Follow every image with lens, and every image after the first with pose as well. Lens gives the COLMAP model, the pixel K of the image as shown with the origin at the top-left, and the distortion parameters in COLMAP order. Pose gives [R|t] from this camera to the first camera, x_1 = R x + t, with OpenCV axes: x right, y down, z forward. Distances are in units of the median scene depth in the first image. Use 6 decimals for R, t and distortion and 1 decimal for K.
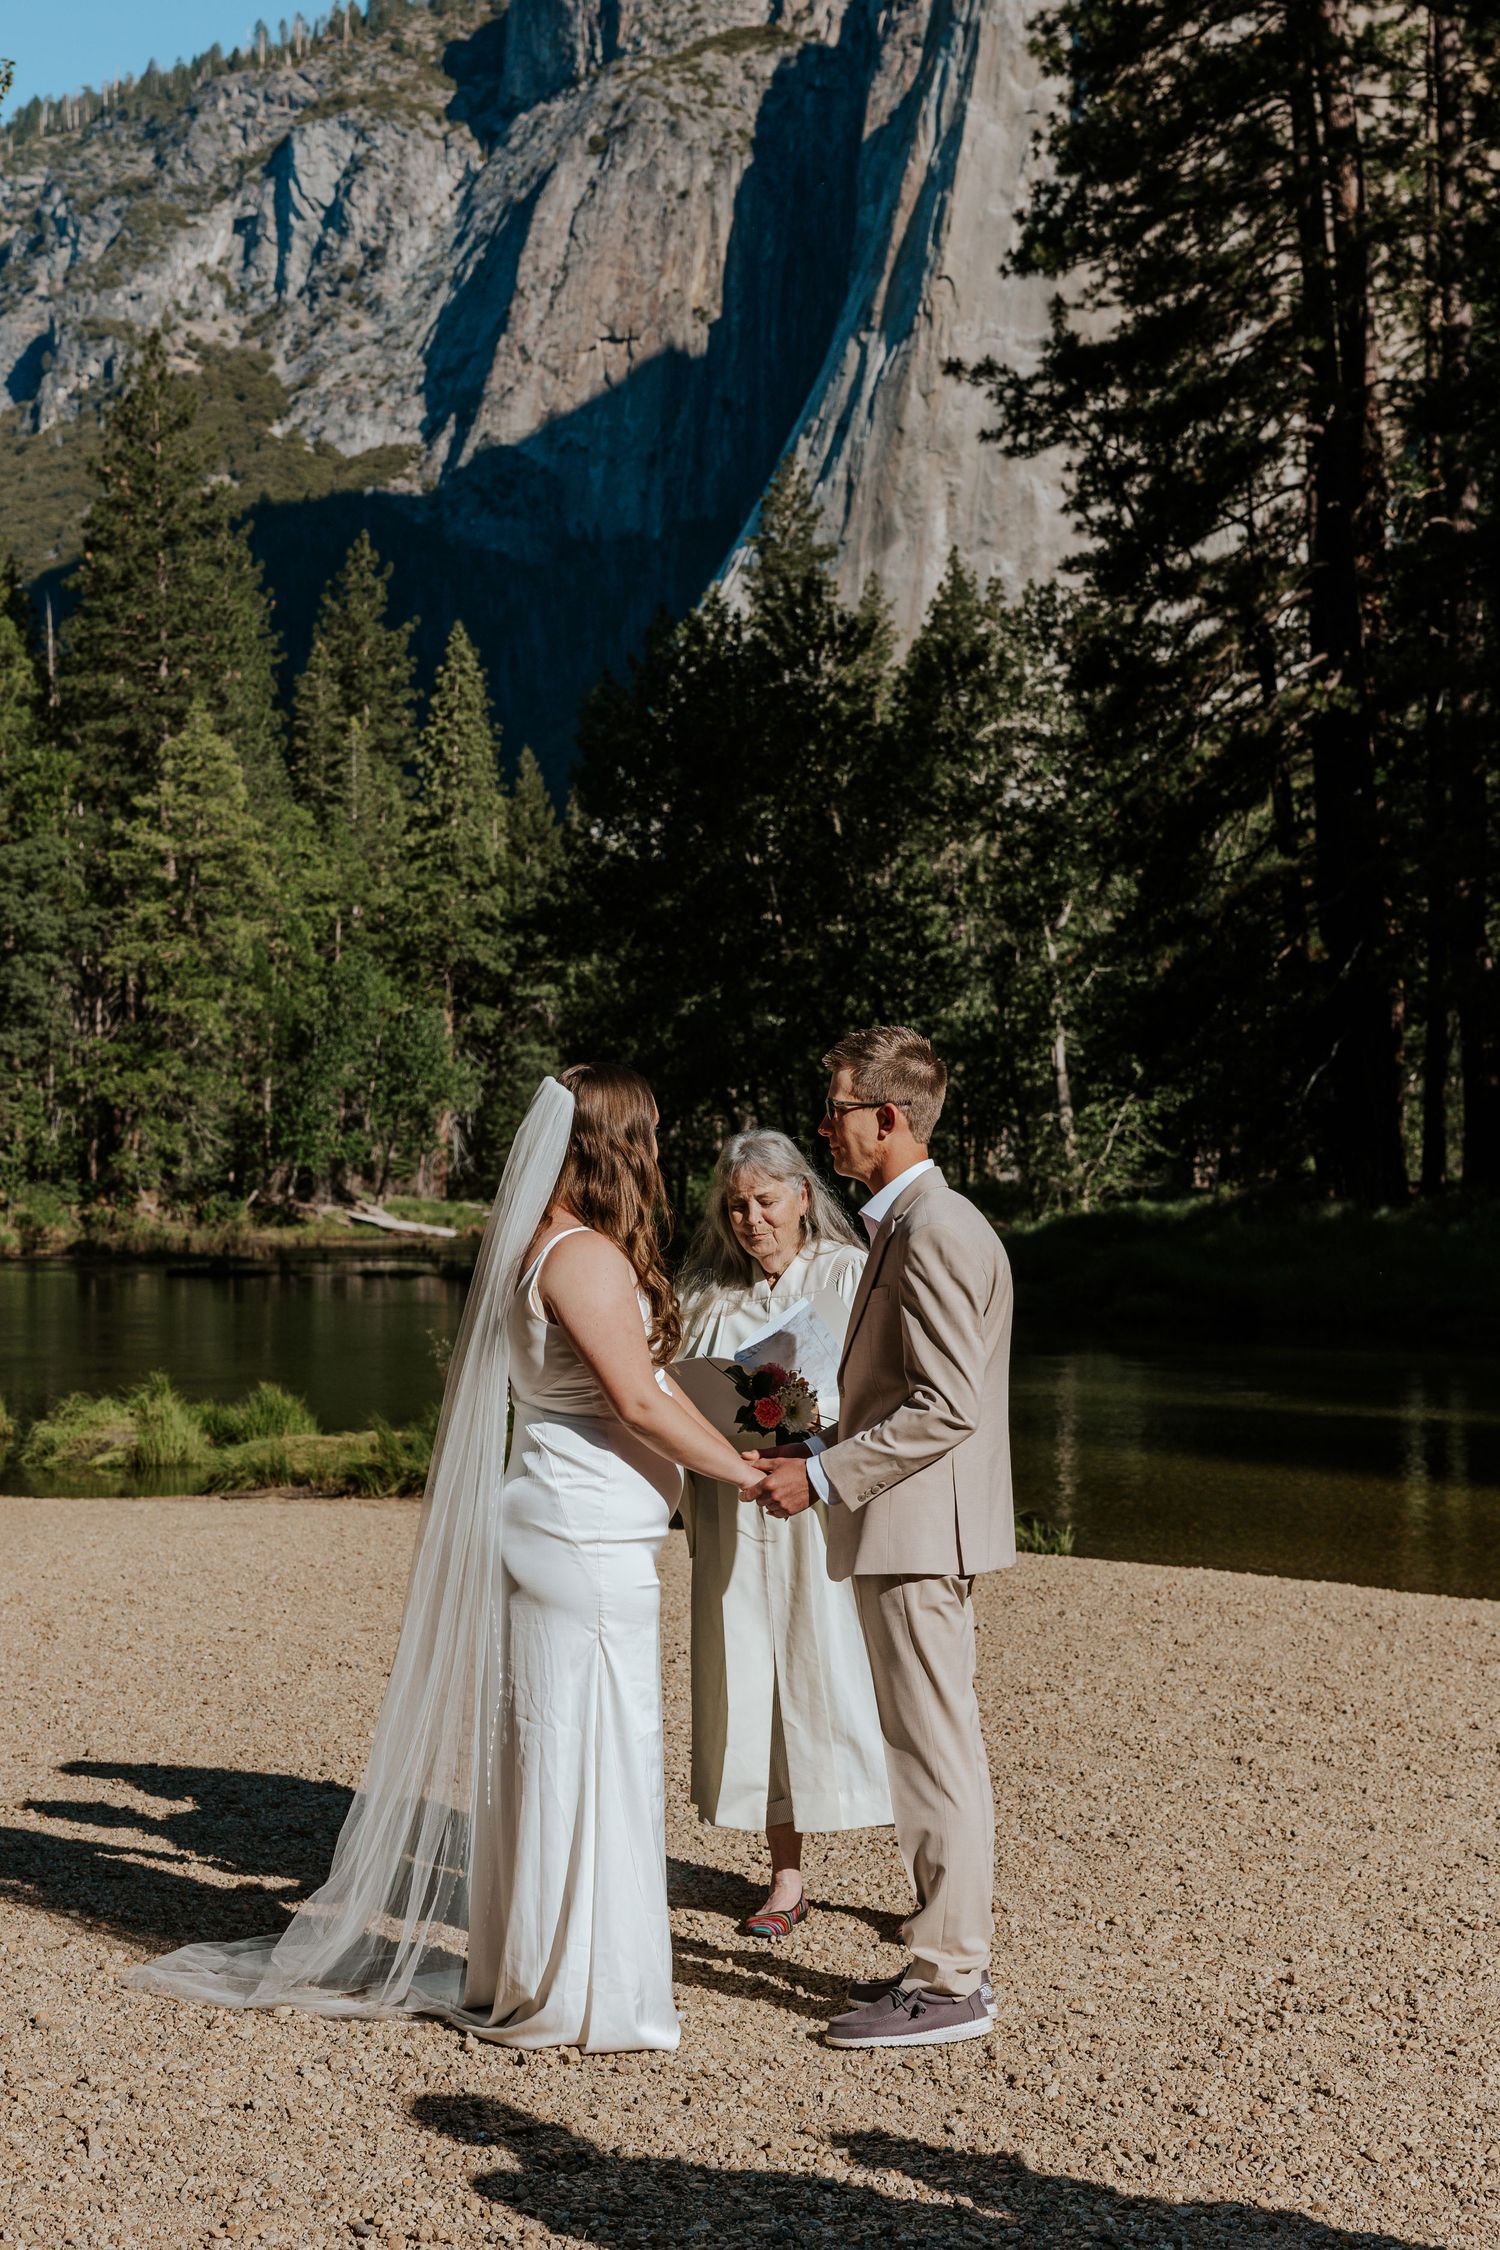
lens RADIAL K [[3454.5, 0, 566.2], [0, 3454.5, 1117.1], [0, 0, 1]] dist [0.030678, 0.000000]
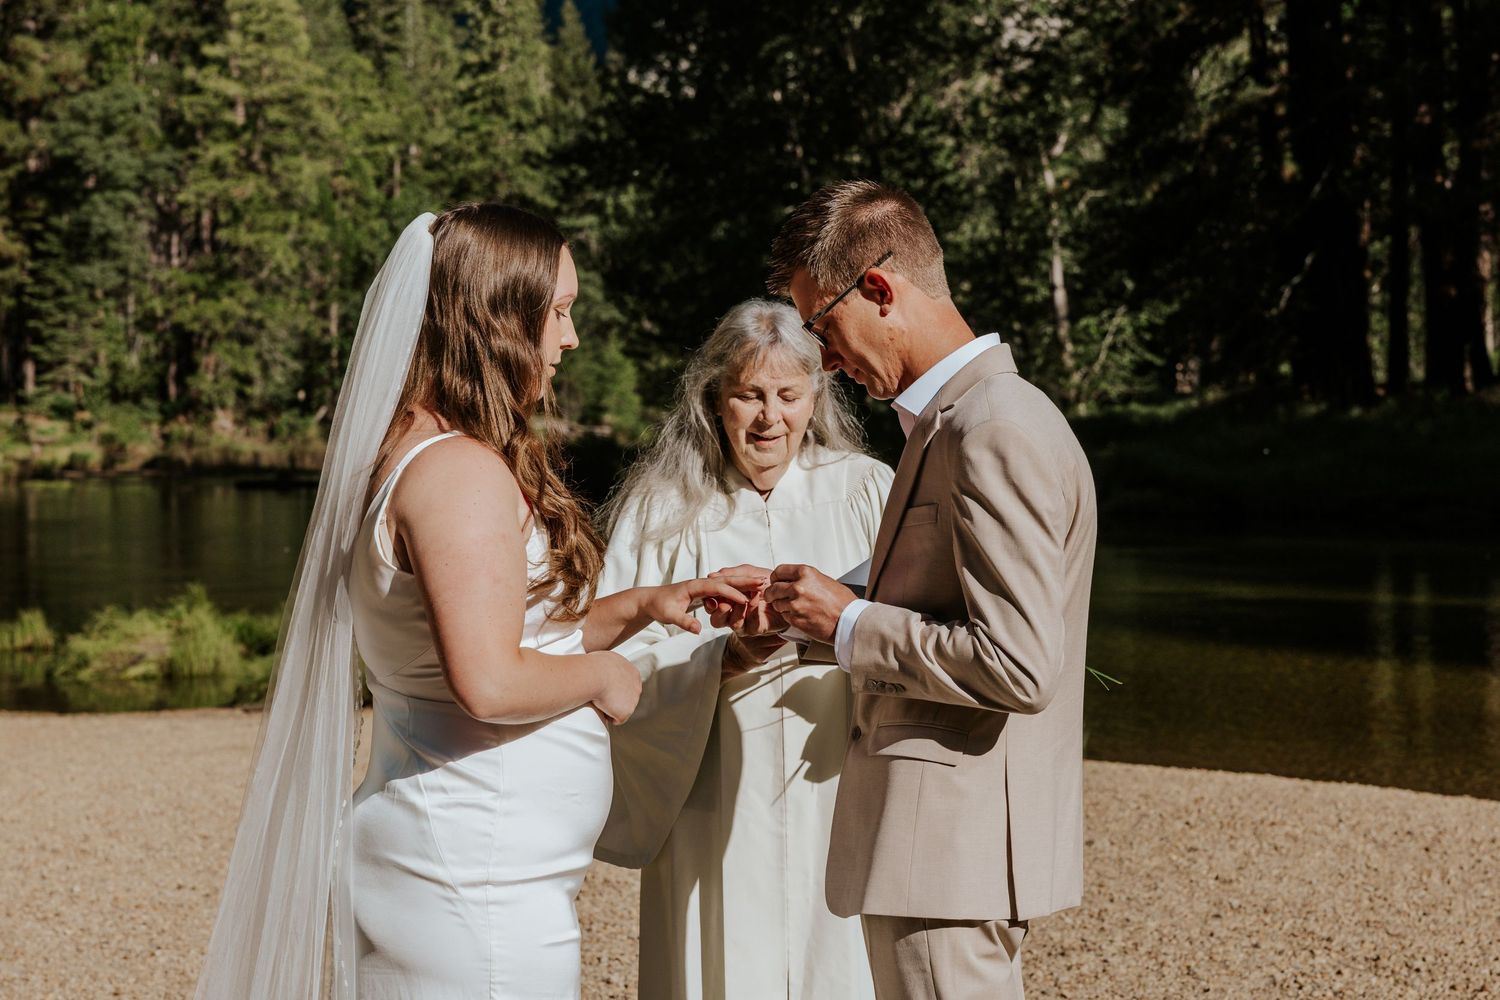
lens RADIAL K [[3023.5, 0, 786.7], [0, 3023.5, 485.5], [0, 0, 1]] dist [-0.048723, 0.000000]
pose [[0.998408, -0.016243, 0.054007, 0.004162], [0.013620, 0.998727, 0.048573, 0.001469], [-0.054727, -0.047760, 0.997358, 0.042630]]
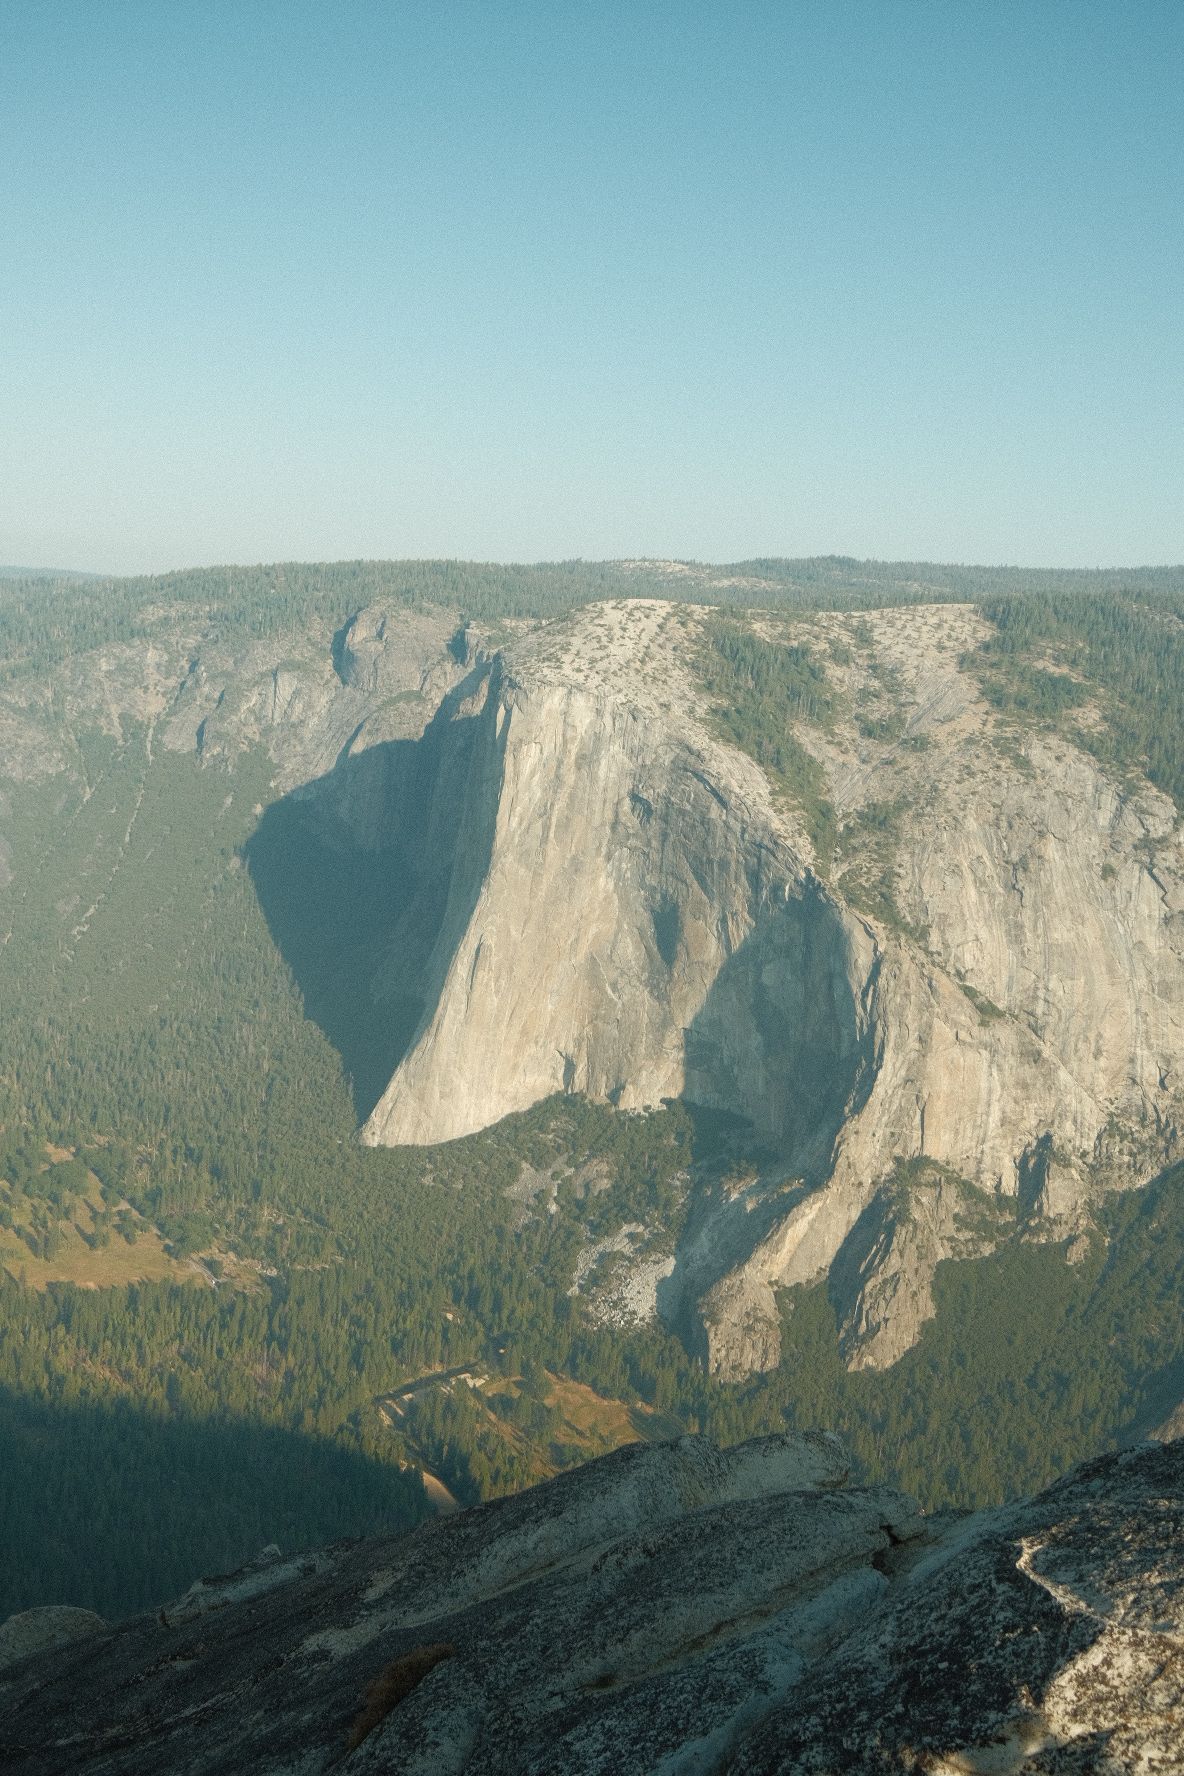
lens RADIAL K [[1757.9, 0, 590.3], [0, 1757.9, 885.4], [0, 0, 1]] dist [-0.018796, 0.000000]
pose [[0.980133, 0.064211, 0.187661, -0.256804], [-0.098015, 0.979350, 0.176823, -1.200139], [-0.172432, -0.191704, 0.966187, -2.212247]]
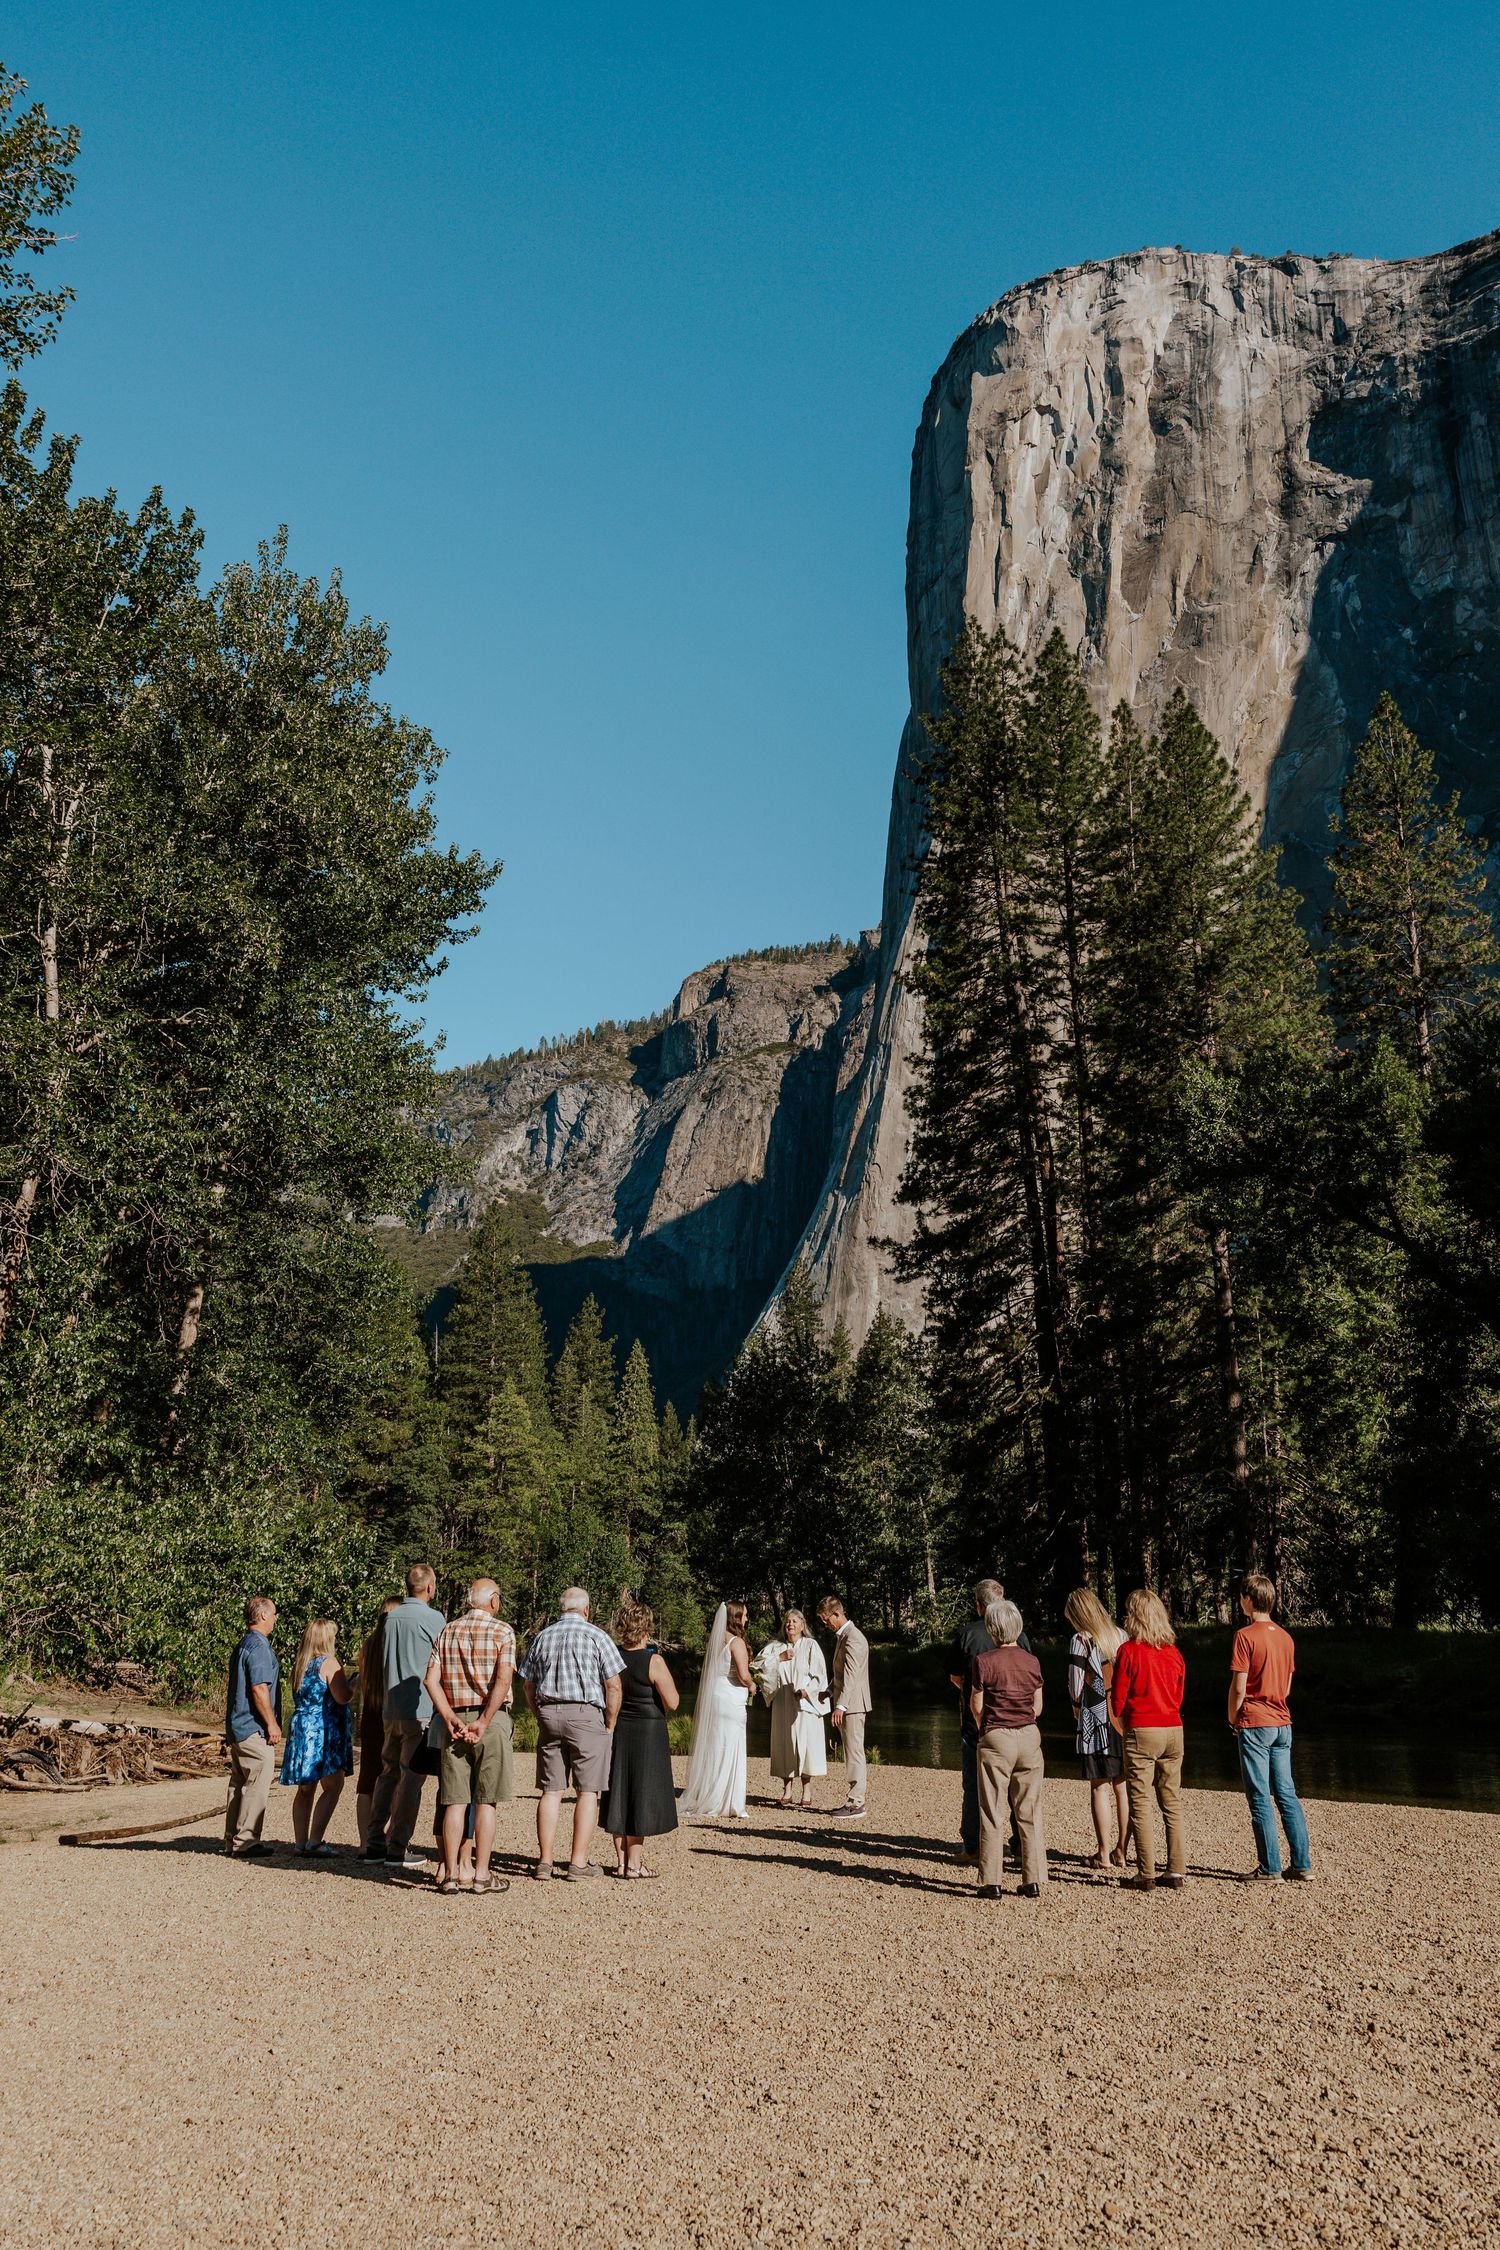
lens RADIAL K [[1793.7, 0, 751.3], [0, 1793.7, 1103.7], [0, 0, 1]] dist [0.017443, 0.004158]
pose [[0.999227, 0.017749, 0.035078, -0.004007], [-0.007978, 0.965269, -0.261134, -0.001394], [-0.038494, 0.260653, 0.964665, -0.072159]]
